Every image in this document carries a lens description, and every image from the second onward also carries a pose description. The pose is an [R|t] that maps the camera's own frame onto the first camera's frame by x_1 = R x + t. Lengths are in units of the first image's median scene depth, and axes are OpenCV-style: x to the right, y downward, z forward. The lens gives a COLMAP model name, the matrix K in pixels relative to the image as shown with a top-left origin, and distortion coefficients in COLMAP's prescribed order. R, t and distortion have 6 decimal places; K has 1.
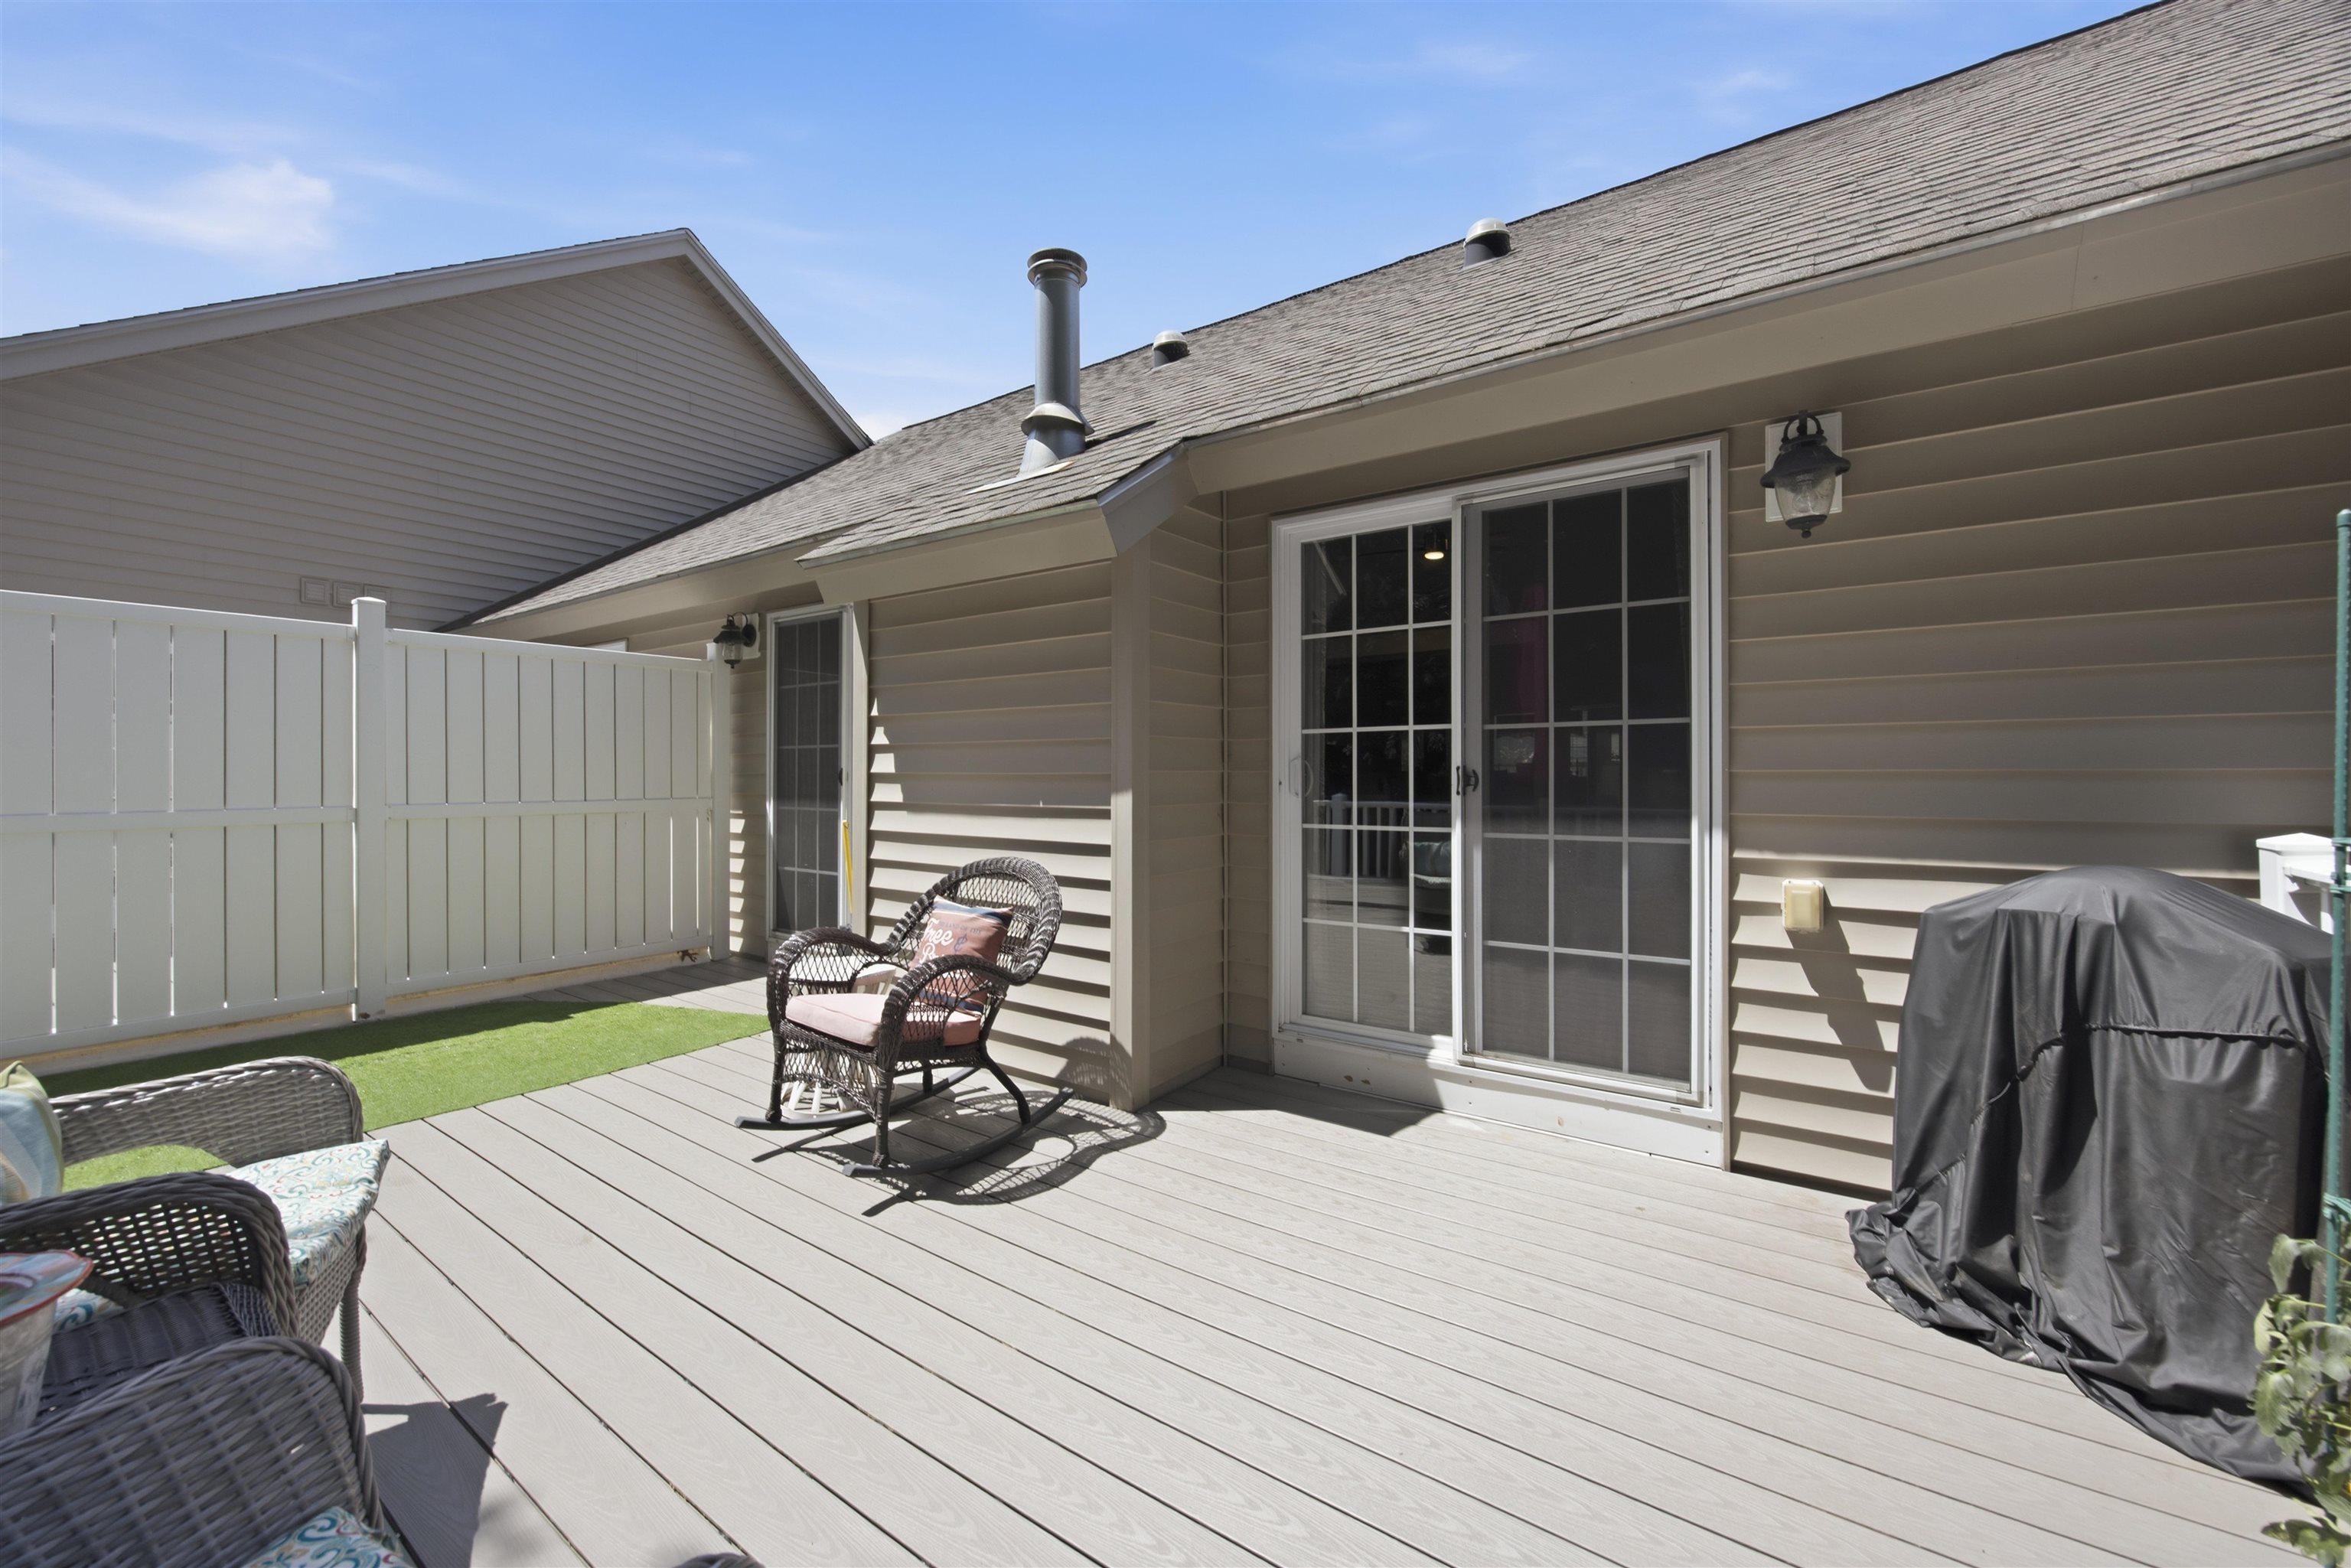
lens RADIAL K [[929.9, 0, 1185.9], [0, 929.9, 769.3], [0, 0, 1]] dist [-0.000453, 0.000260]
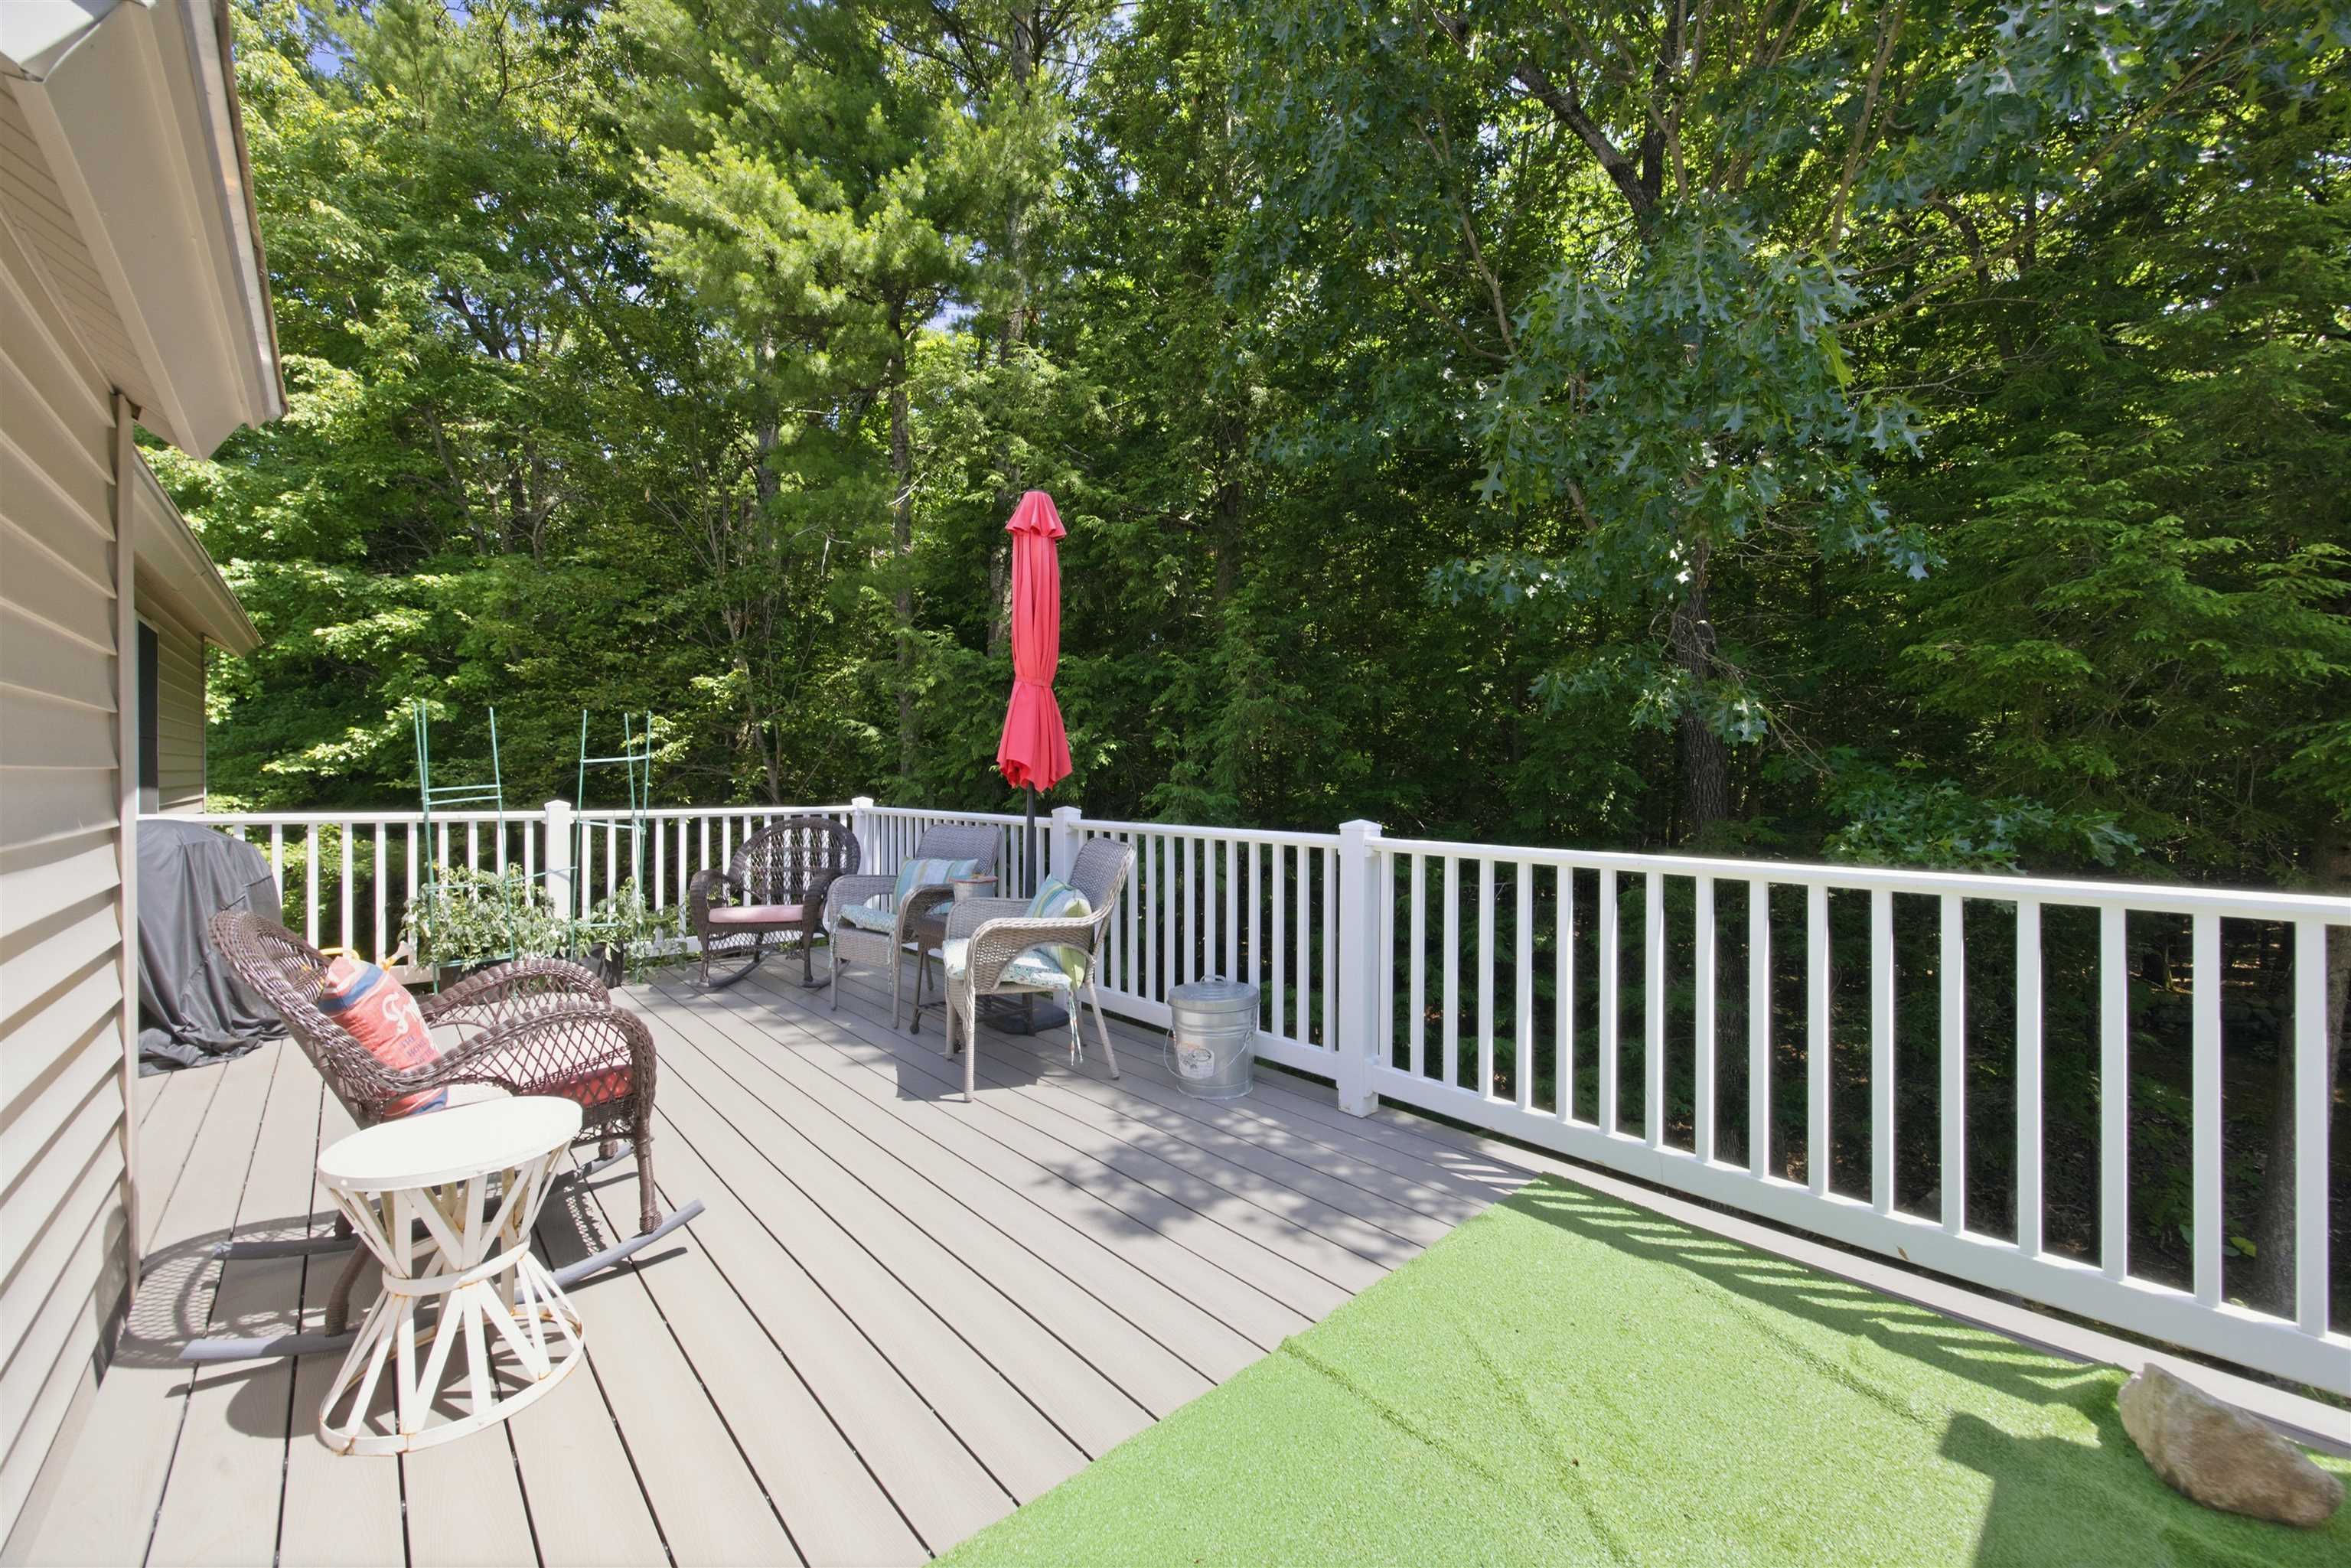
lens RADIAL K [[929.9, 0, 1185.9], [0, 929.9, 769.3], [0, 0, 1]] dist [-0.000453, 0.000260]
pose [[-0.977294, 0.003214, 0.211864, -0.958123], [0.002533, 0.999991, -0.003484, 0.006907], [-0.211873, -0.002869, -0.977293, 1.529500]]
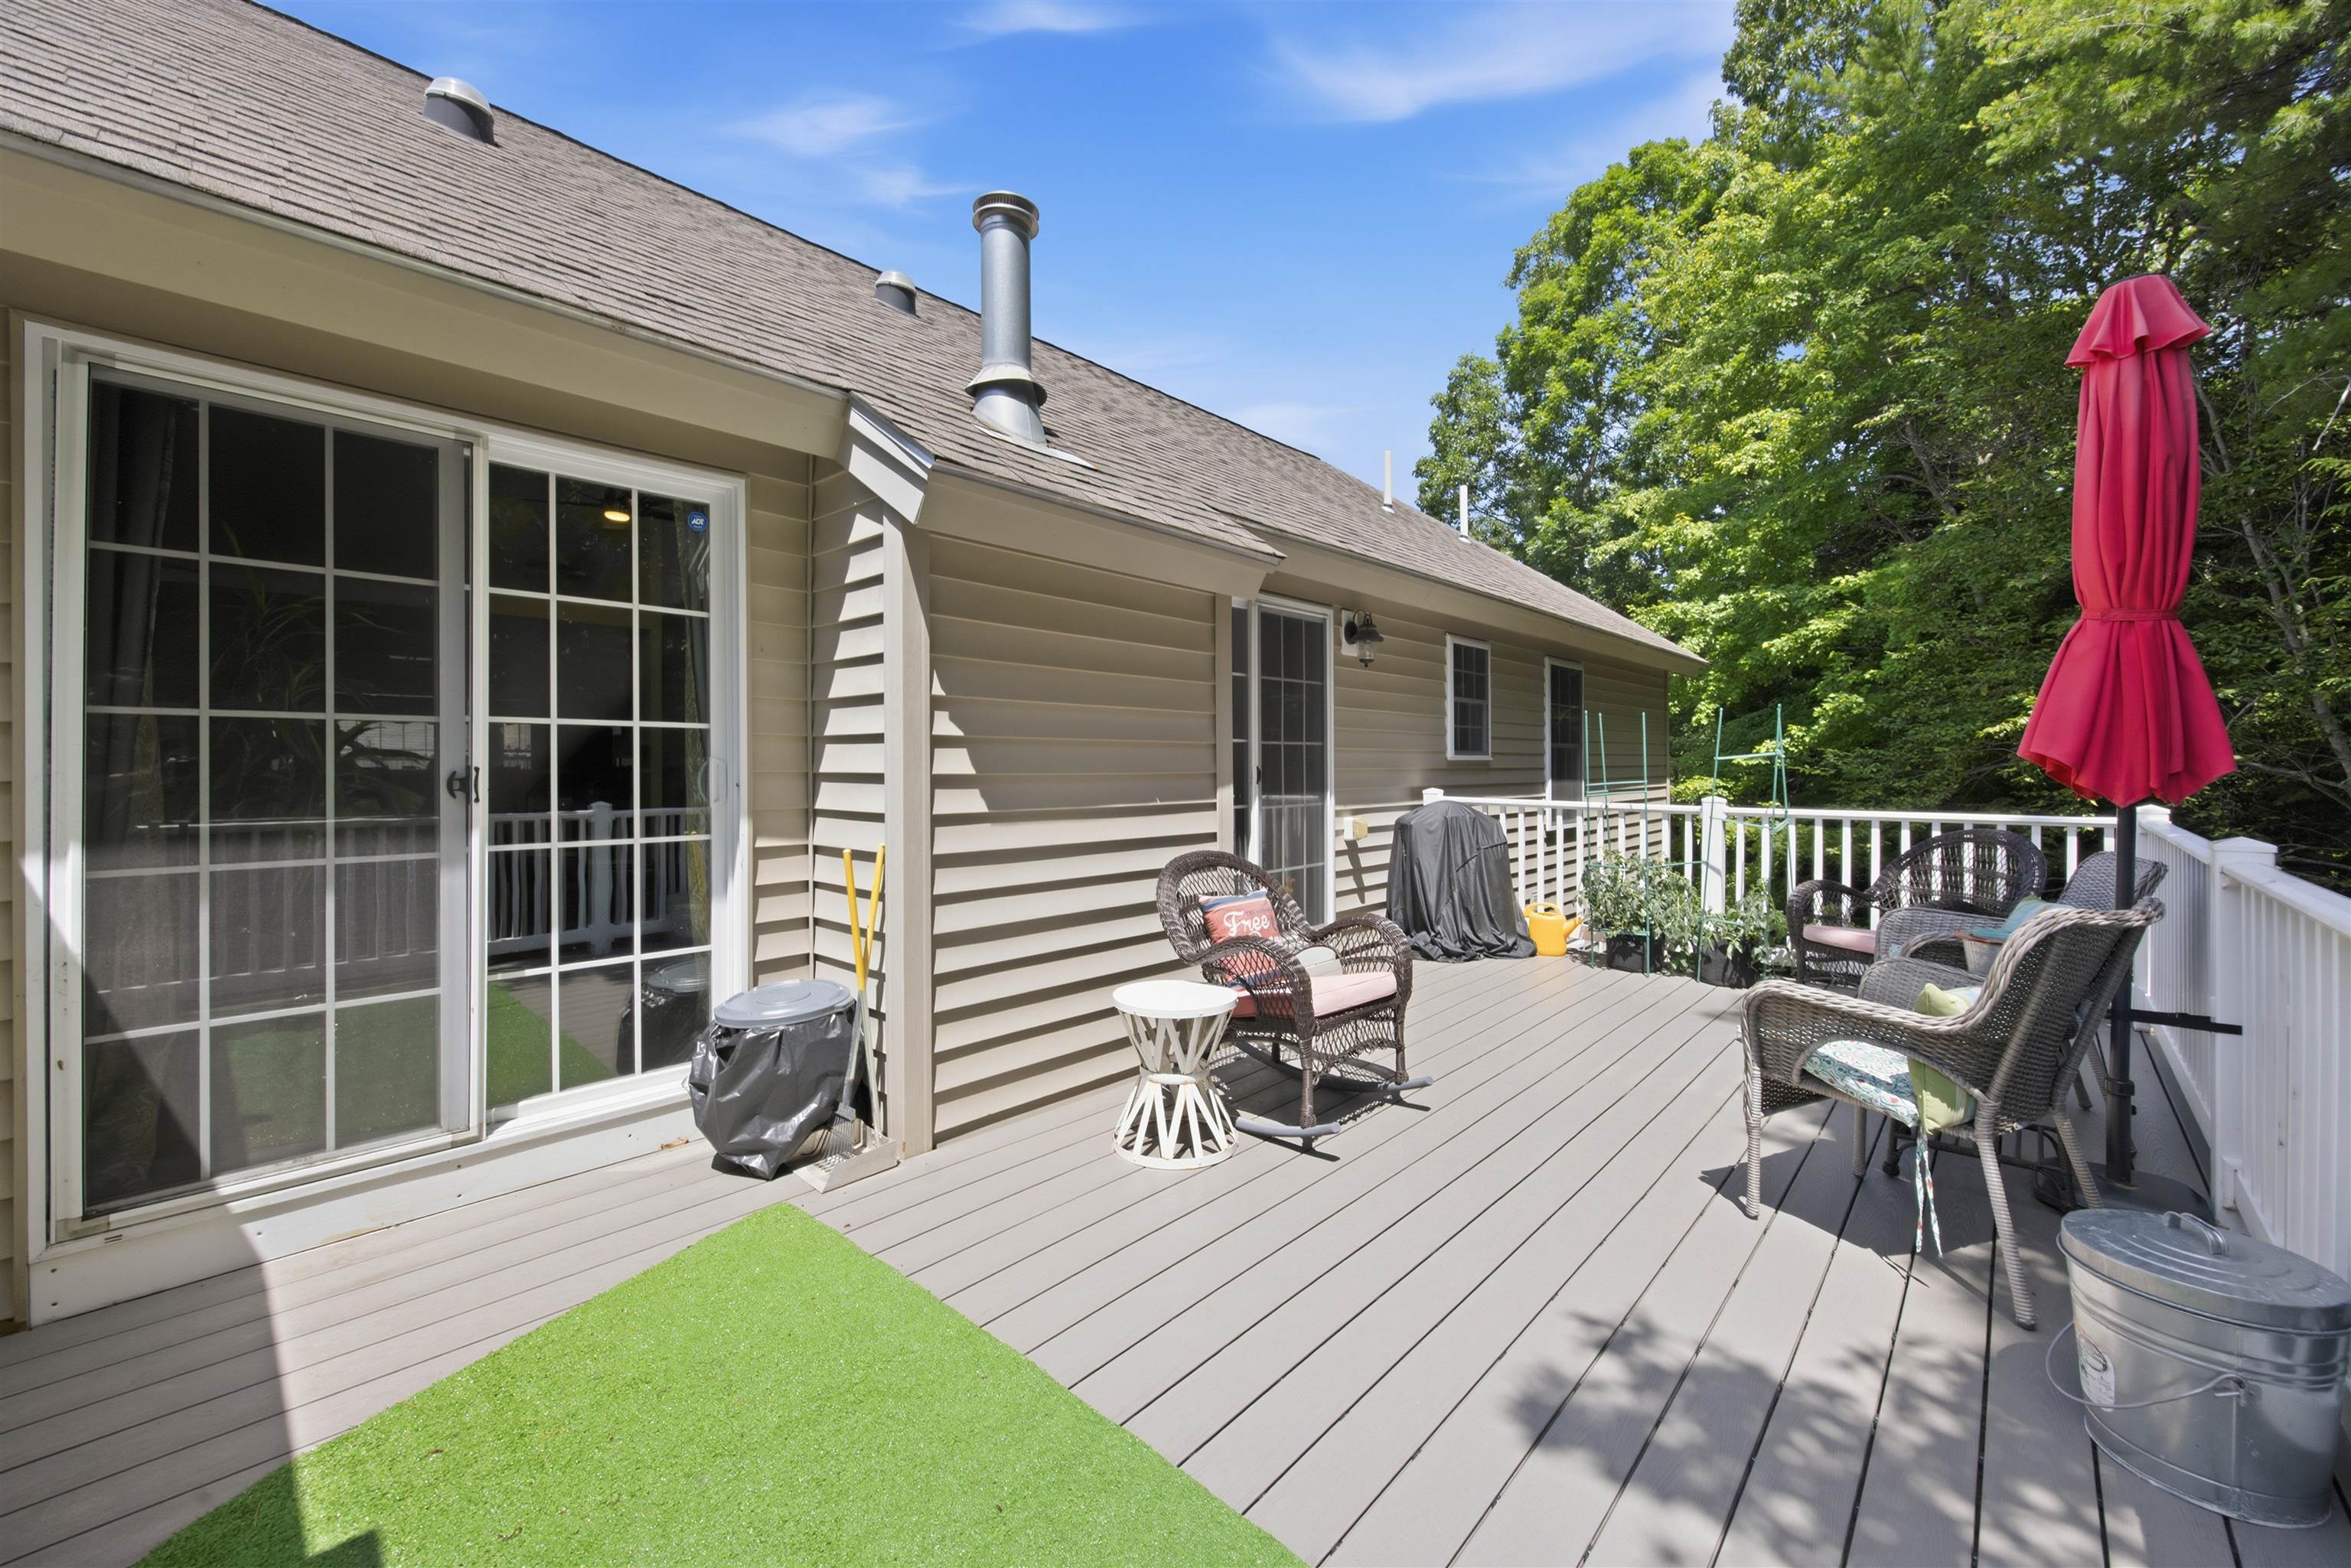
lens RADIAL K [[929.9, 0, 1185.9], [0, 929.9, 769.3], [0, 0, 1]] dist [-0.000453, 0.000260]
pose [[0.110914, -0.000720, 0.993830, -1.313916], [0.004837, 0.999988, 0.000184, 0.000761], [-0.993818, 0.004787, 0.110916, 0.934149]]
